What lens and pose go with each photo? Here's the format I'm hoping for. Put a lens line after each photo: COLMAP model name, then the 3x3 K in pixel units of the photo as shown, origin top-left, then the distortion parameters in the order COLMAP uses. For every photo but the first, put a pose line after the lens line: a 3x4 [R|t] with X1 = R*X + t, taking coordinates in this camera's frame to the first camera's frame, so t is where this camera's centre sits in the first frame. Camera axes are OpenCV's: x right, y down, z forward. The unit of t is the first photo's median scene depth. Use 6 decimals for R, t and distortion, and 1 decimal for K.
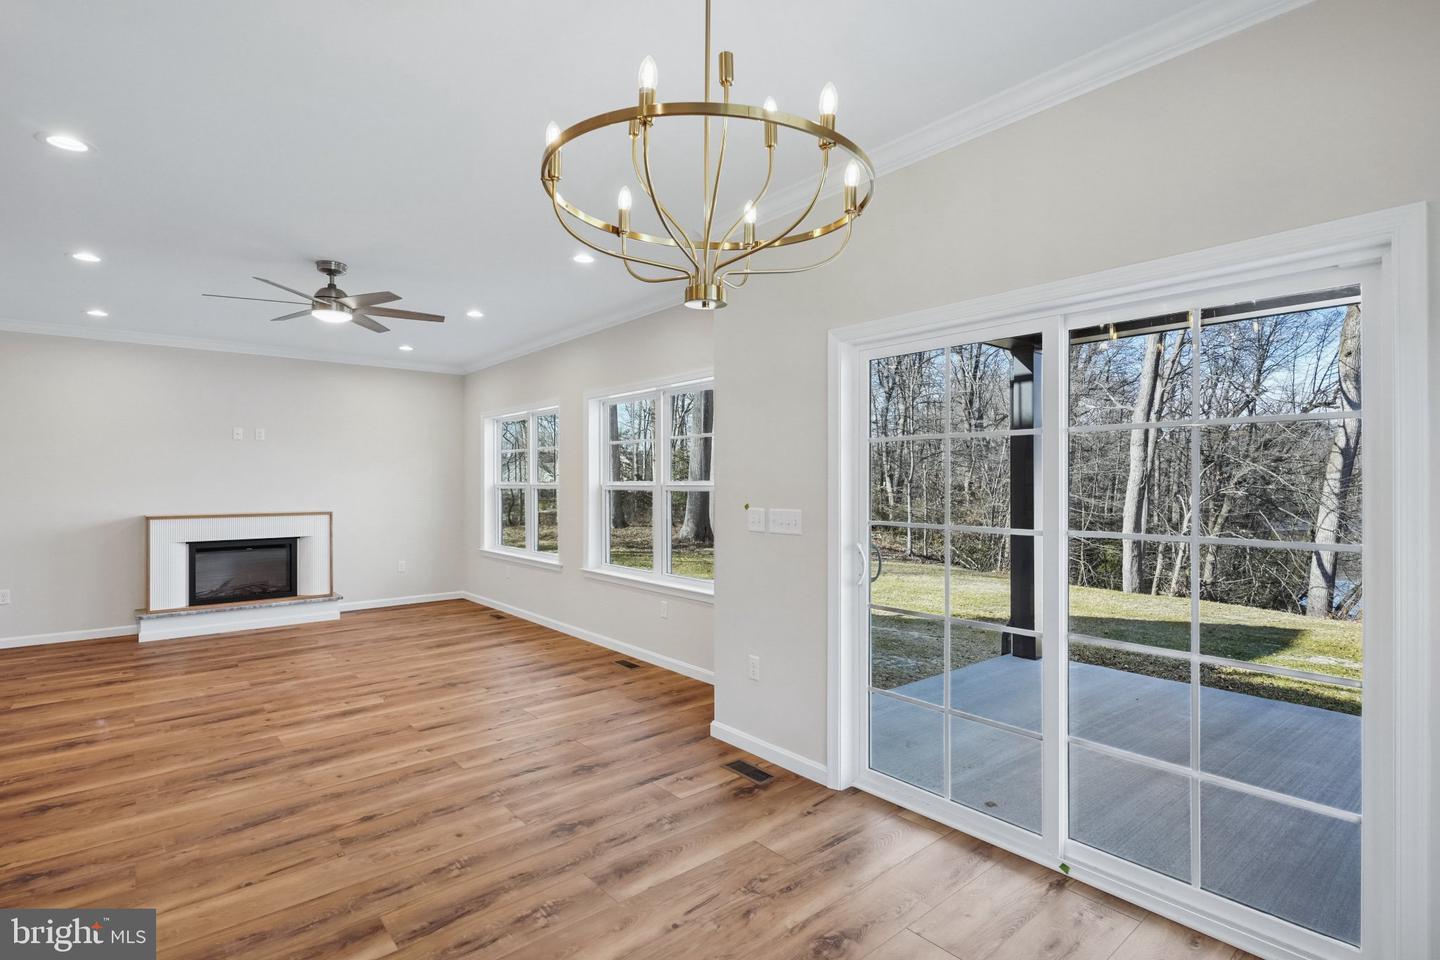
lens RADIAL K [[697.7, 0, 717.3], [0, 697.7, 485.6], [0, 0, 1]] dist [-0.001003, -0.001539]
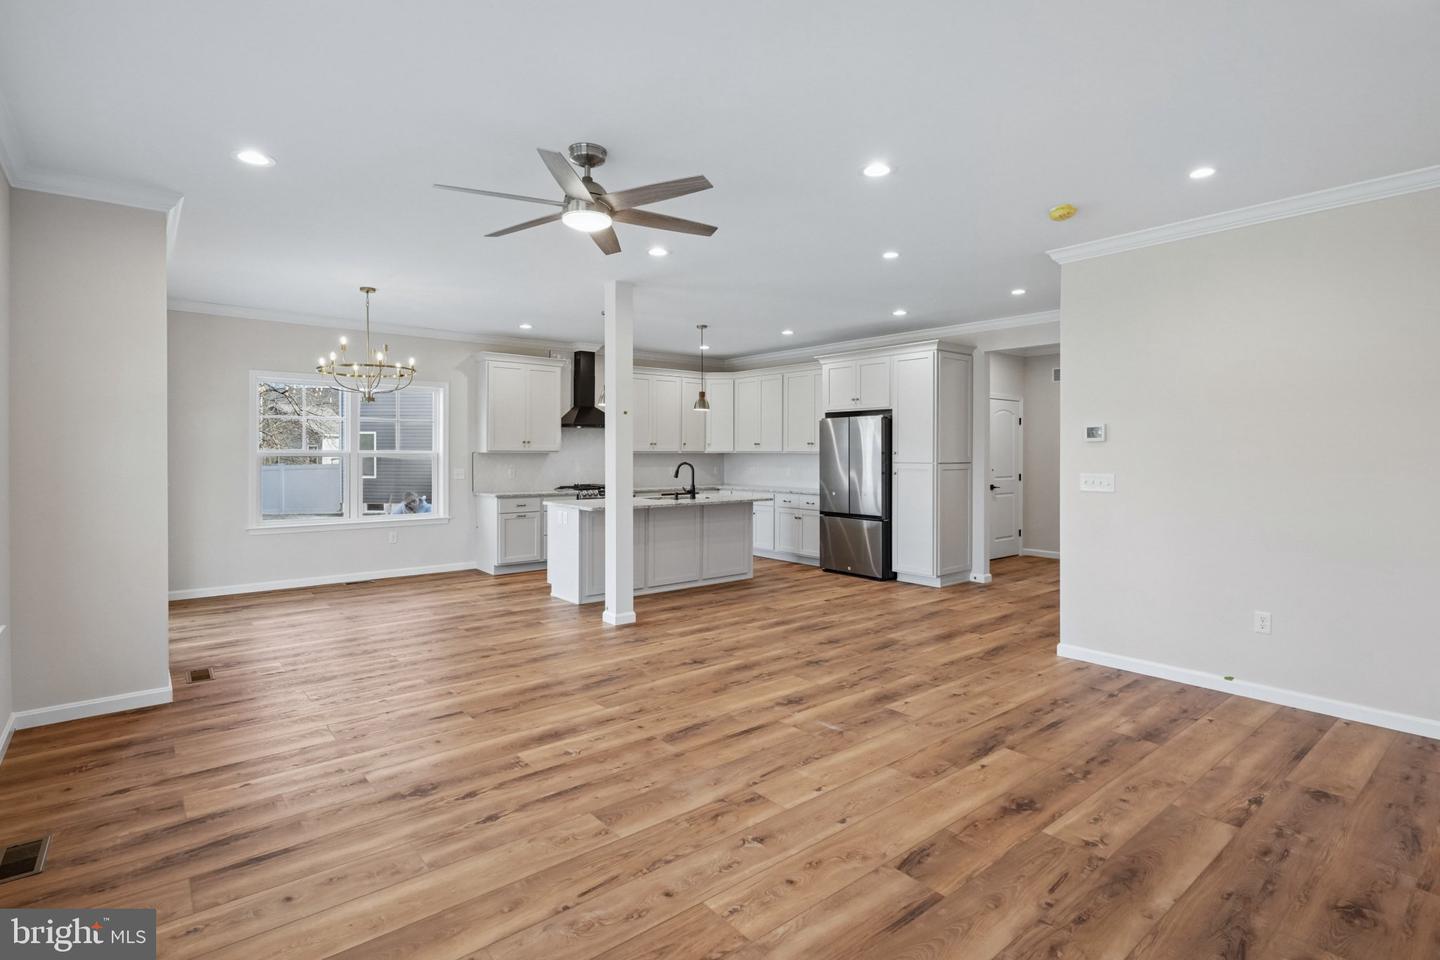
lens RADIAL K [[697.7, 0, 731.8], [0, 697.7, 460.3], [0, 0, 1]] dist [-0.001003, -0.001539]
pose [[-0.999912, 0.003166, -0.012885, -0.772906], [0.003042, 0.999950, 0.009570, -0.003049], [0.012915, 0.009530, -0.999871, 1.926199]]
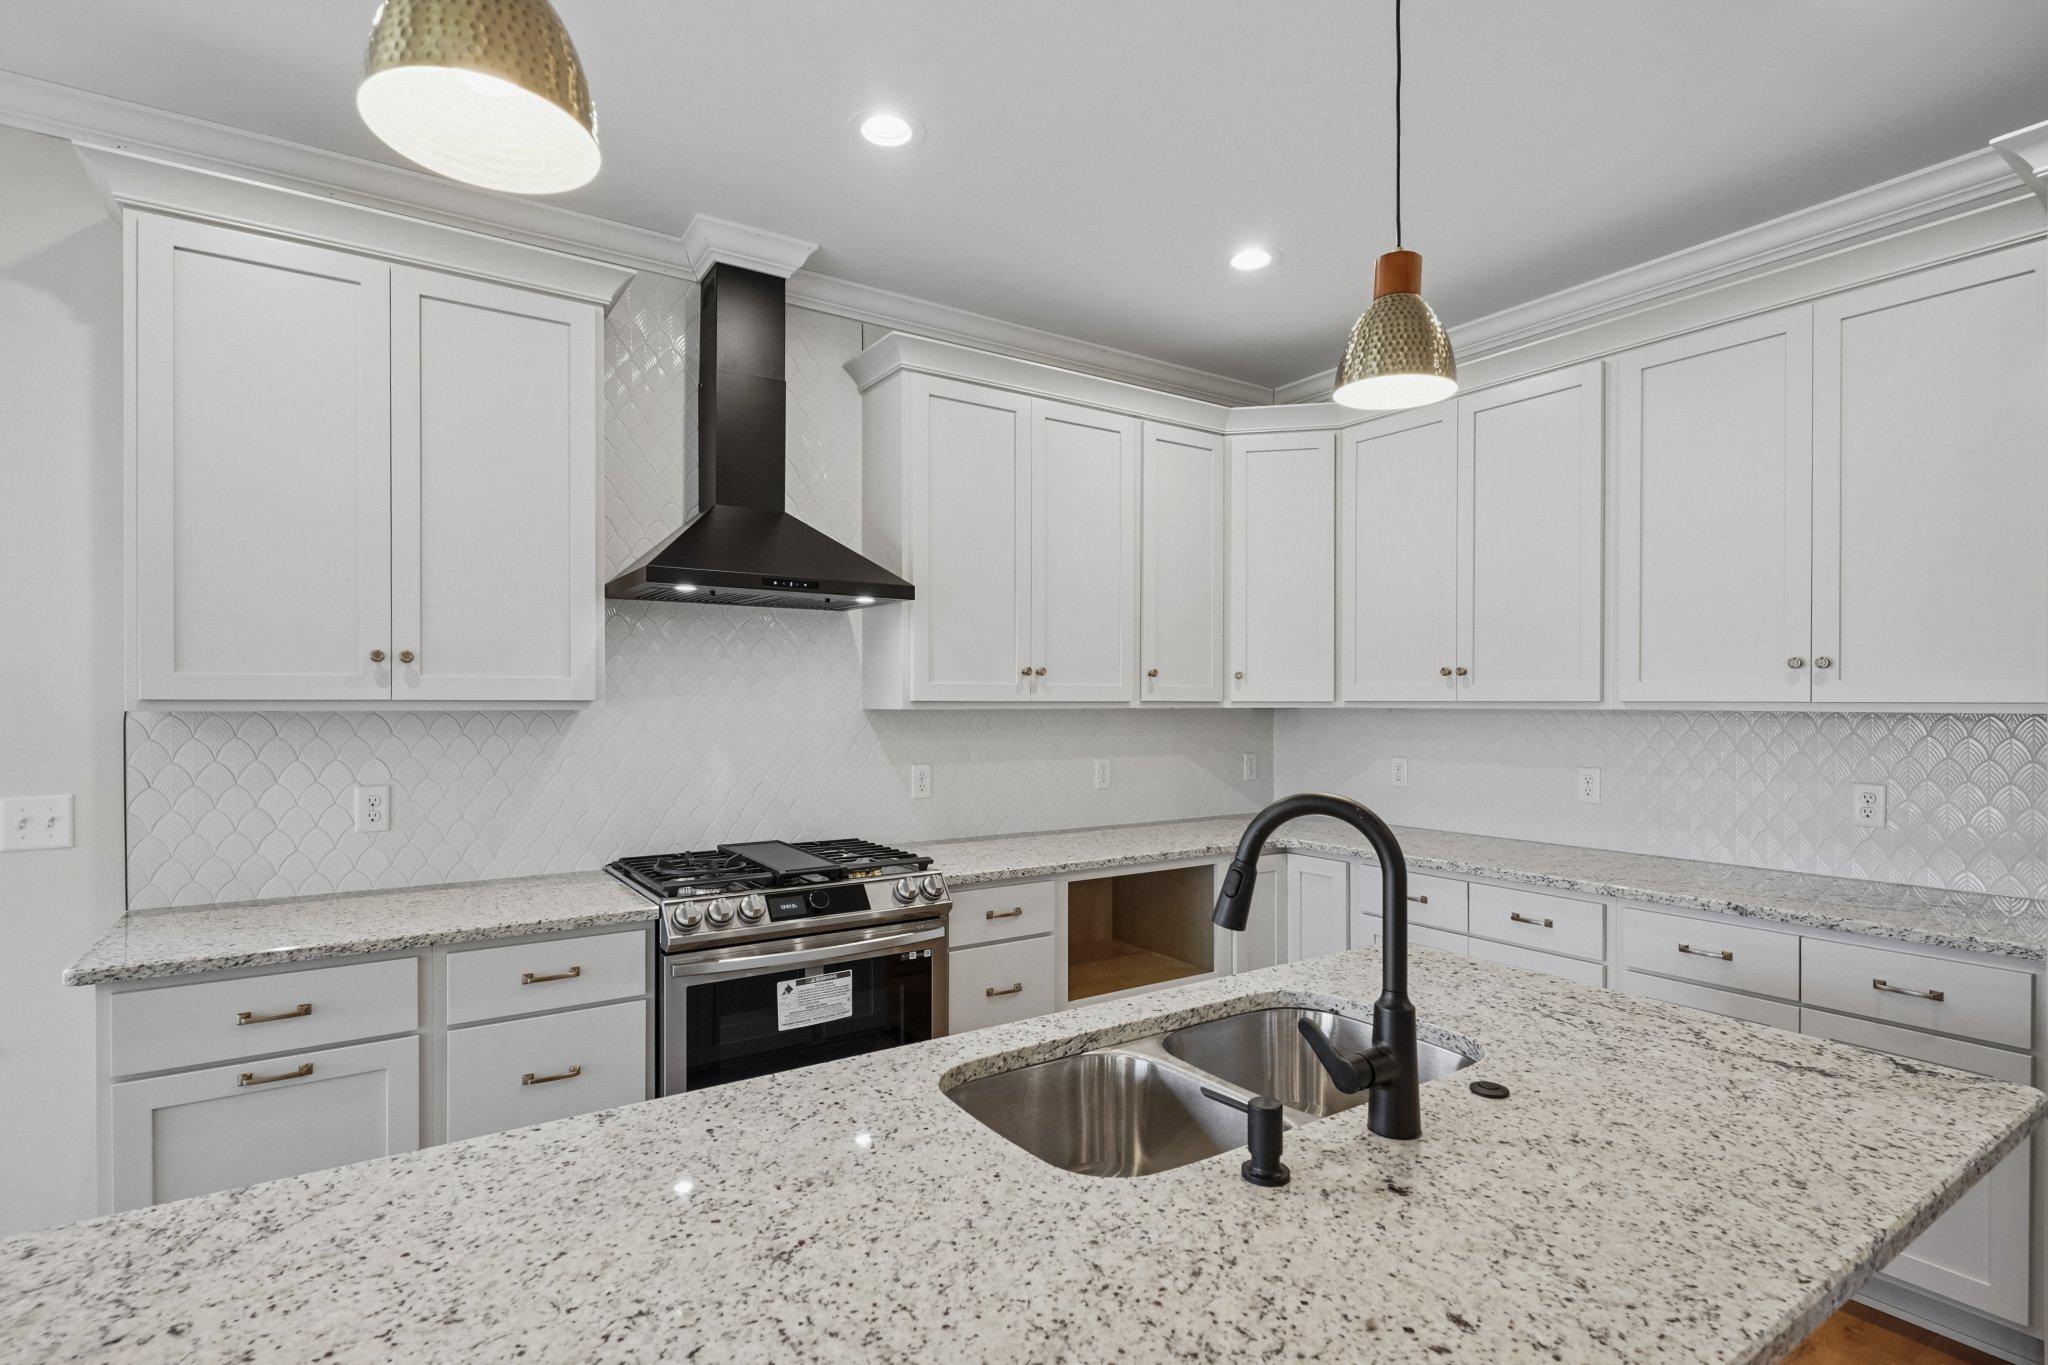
lens RADIAL K [[992.3, 0, 1021.6], [0, 992.3, 690.2], [0, 0, 1]] dist [-0.001003, -0.001539]
pose [[-0.994234, 0.007445, 0.106970, -0.622581], [0.005626, 0.999834, -0.017302, -0.007282], [-0.107081, -0.016601, -0.994112, 0.445650]]
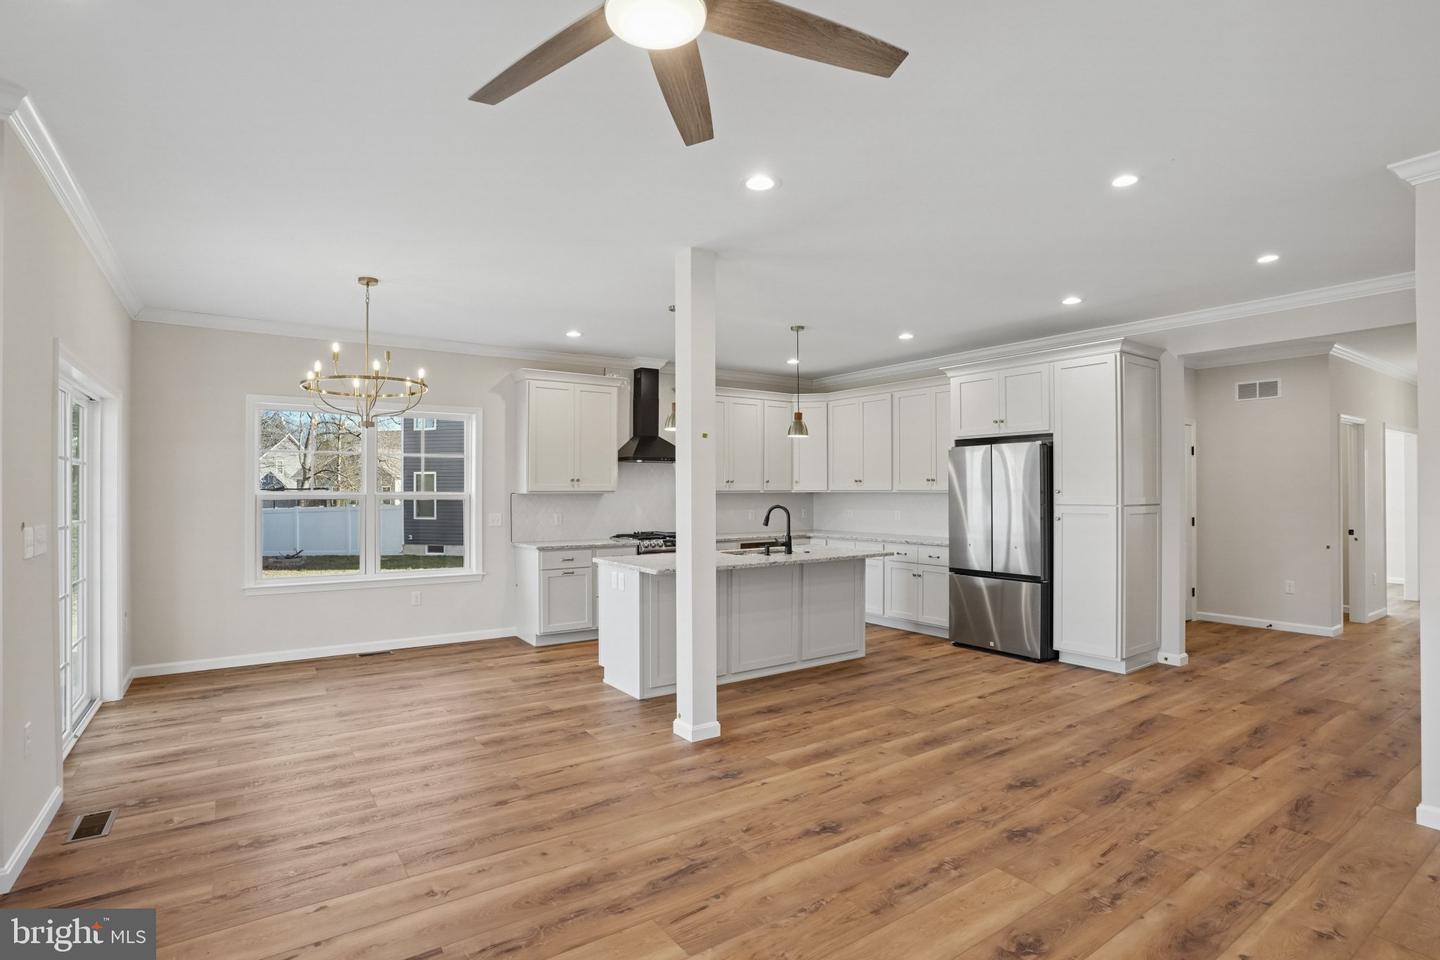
lens RADIAL K [[697.7, 0, 725.7], [0, 697.7, 487.2], [0, 0, 1]] dist [-0.001003, -0.001539]
pose [[-0.996729, 0.008747, 0.080340, -0.684089], [0.008096, 0.999932, -0.008425, -0.005642], [-0.080408, -0.007747, -0.996732, 1.496797]]
